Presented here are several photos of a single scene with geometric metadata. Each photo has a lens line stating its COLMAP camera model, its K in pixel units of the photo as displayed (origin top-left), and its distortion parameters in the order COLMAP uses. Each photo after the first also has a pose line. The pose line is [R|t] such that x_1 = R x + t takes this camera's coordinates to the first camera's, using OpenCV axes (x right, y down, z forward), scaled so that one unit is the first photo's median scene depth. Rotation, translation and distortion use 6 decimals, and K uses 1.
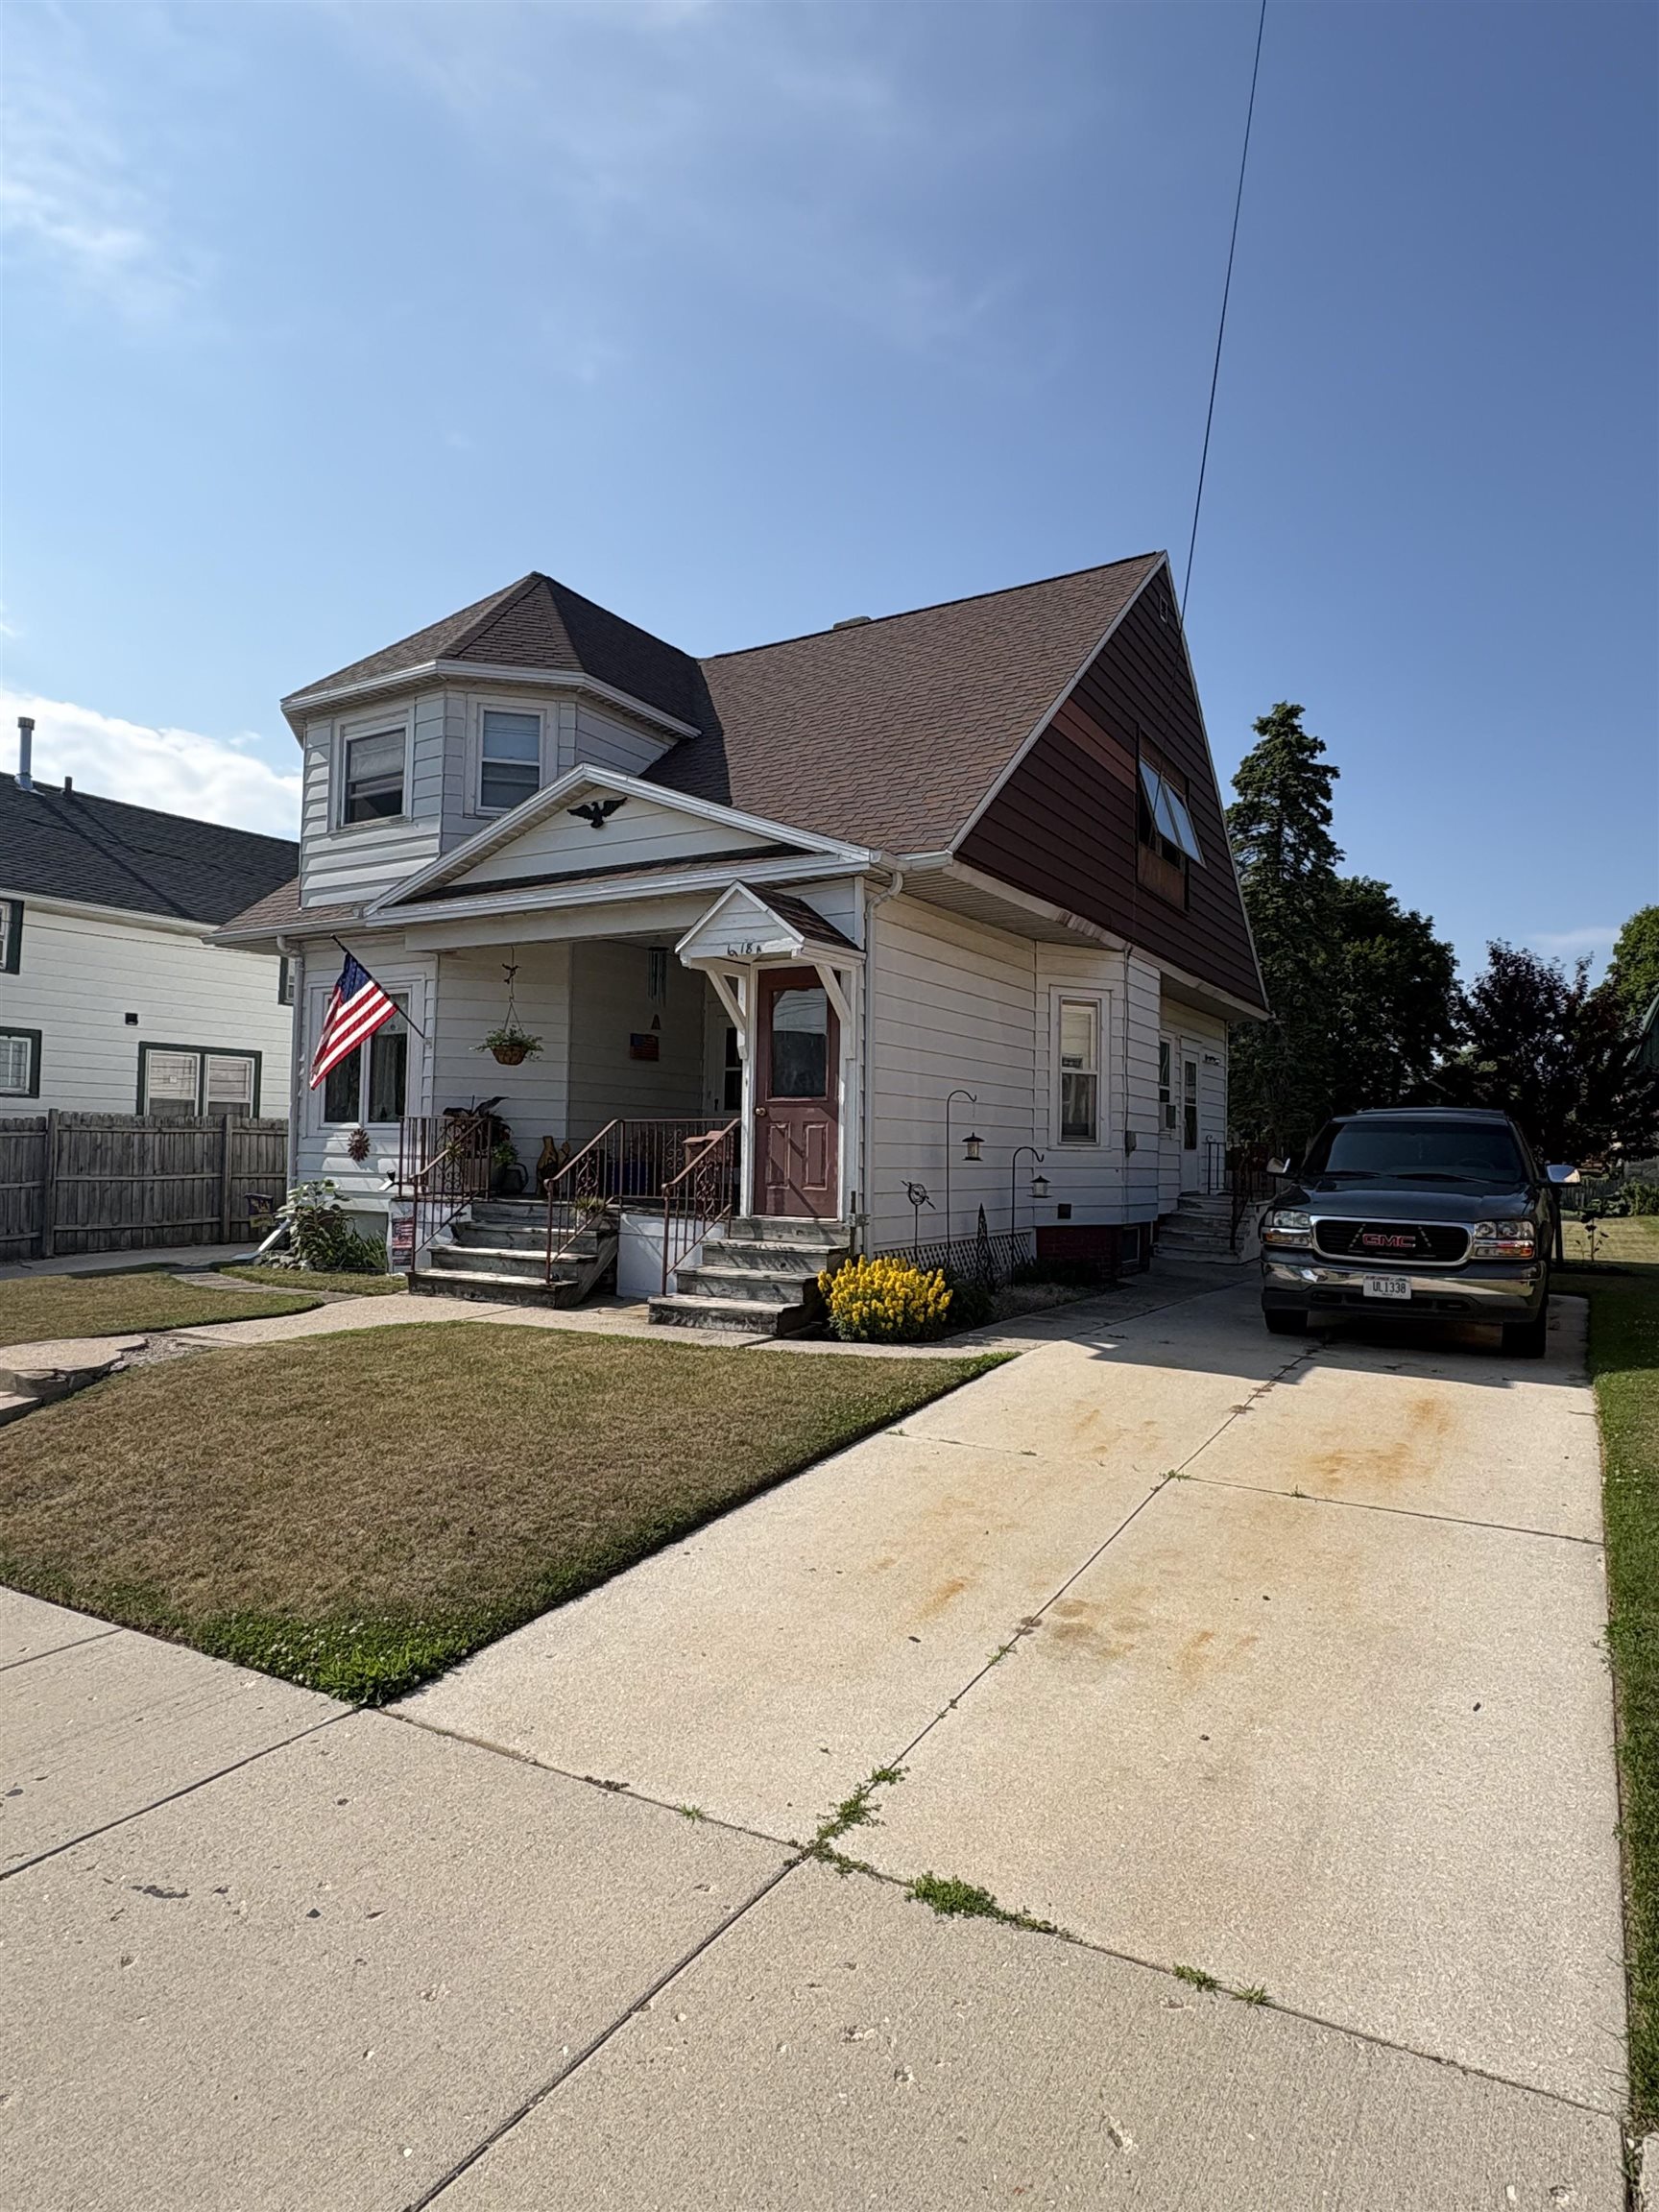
lens RADIAL K [[1252.4, 0, 829.5], [0, 1252.4, 1106.0], [0, 0, 1]] dist [-0.002547, -0.000663]
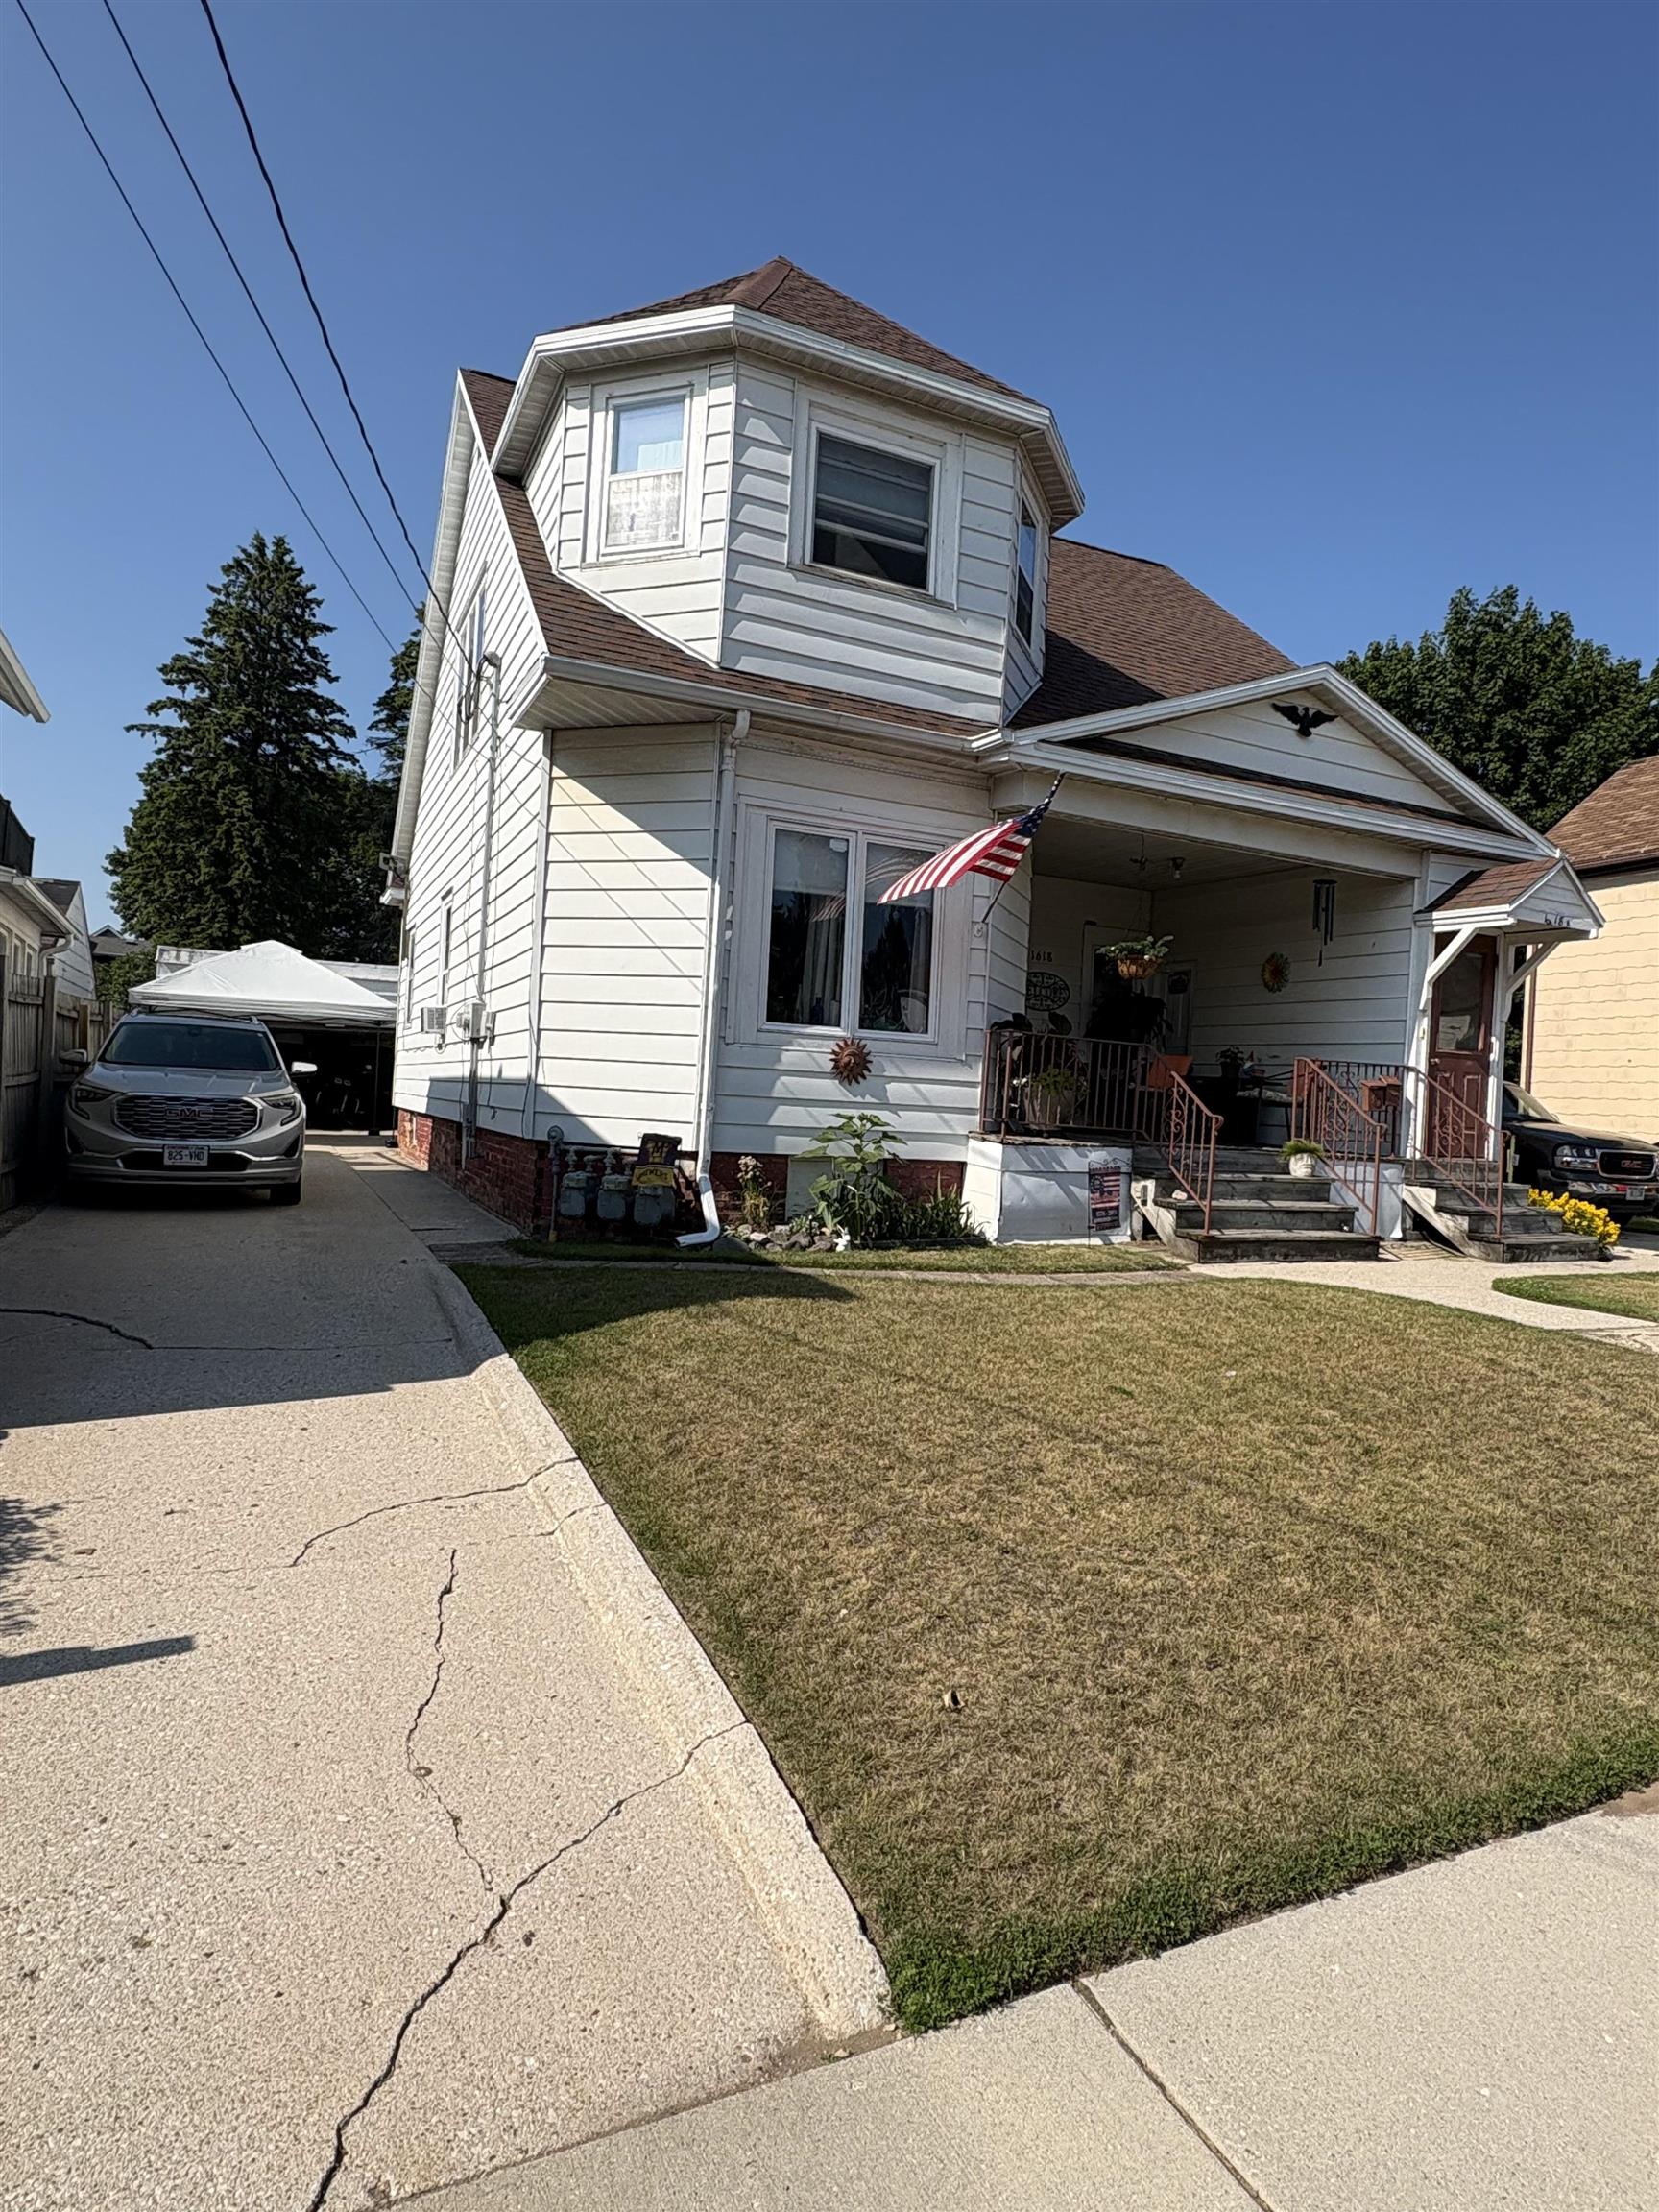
lens RADIAL K [[1241.0, 0, 829.5], [0, 1241.0, 1106.0], [0, 0, 1]] dist [-0.000643, -0.000302]
pose [[0.563711, 0.008423, 0.825929, -1.110074], [-0.072727, 0.996570, 0.039474, 0.035153], [-0.822764, -0.082320, 0.562390, 0.744511]]
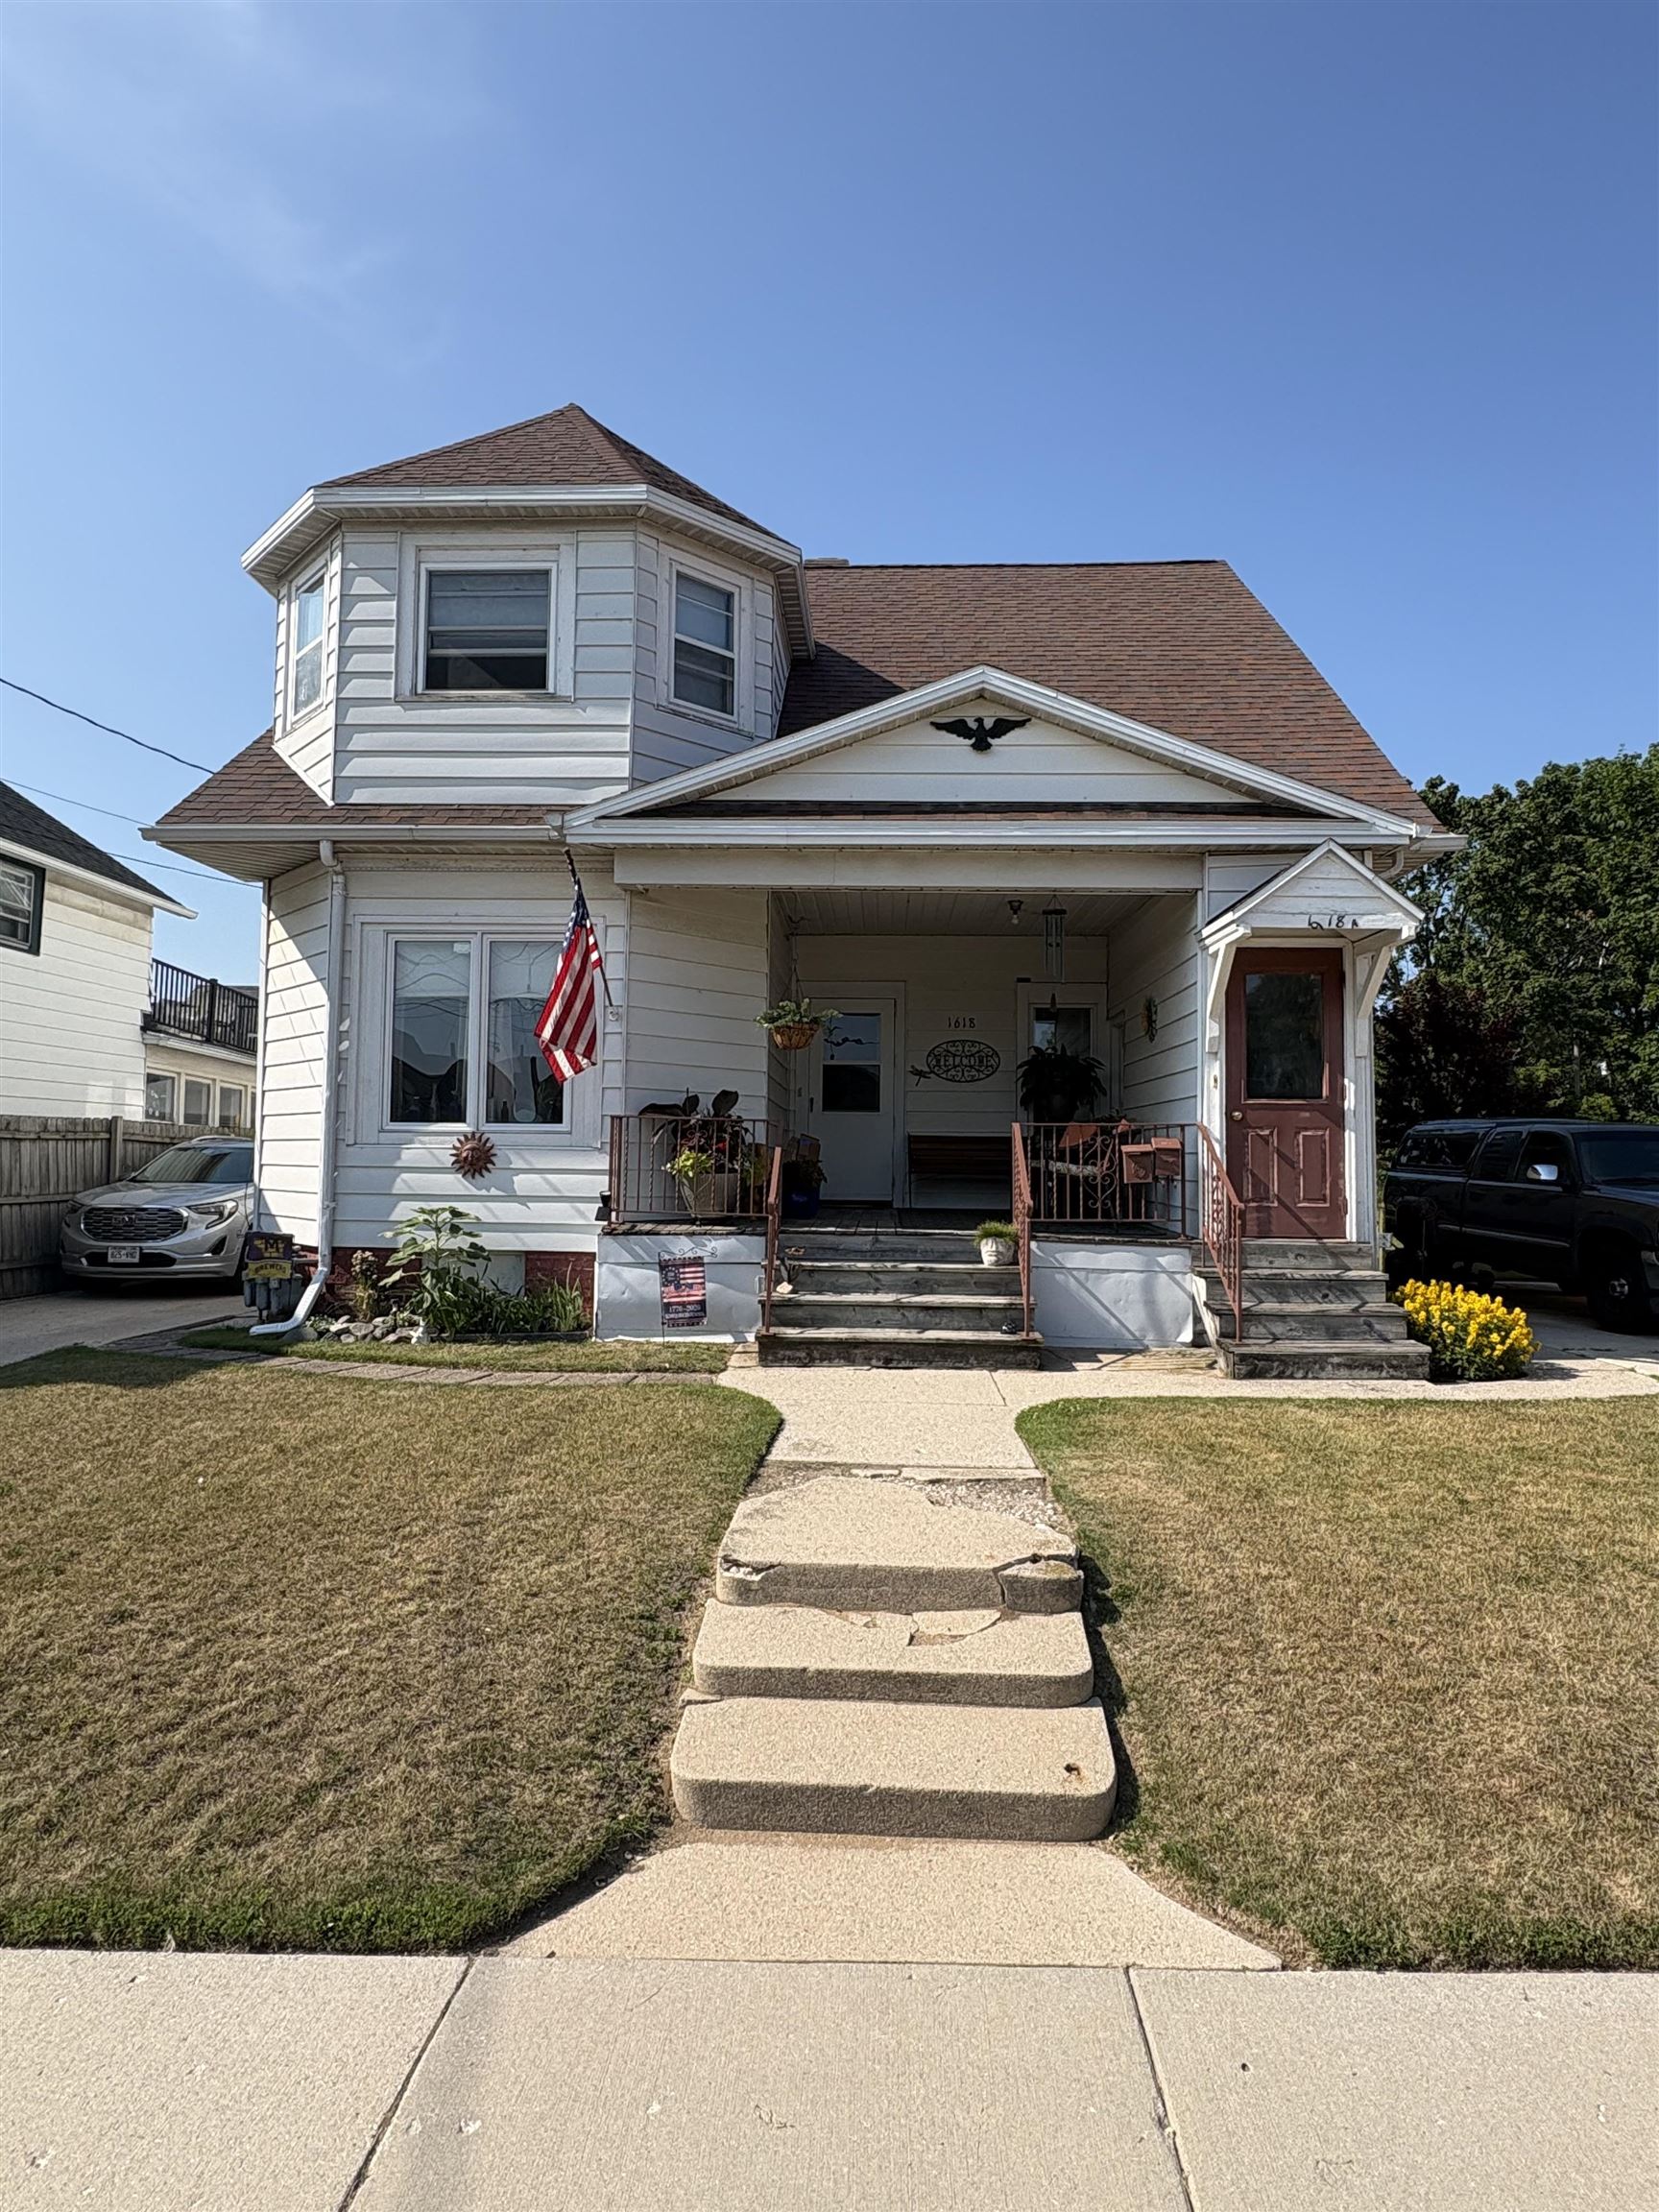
lens RADIAL K [[1241.0, 0, 829.5], [0, 1241.0, 1106.0], [0, 0, 1]] dist [-0.000643, -0.000302]
pose [[0.877015, 0.017275, 0.480152, -0.630605], [-0.014243, 0.999849, -0.009957, 0.009420], [-0.480252, 0.001893, 0.877129, 0.359057]]
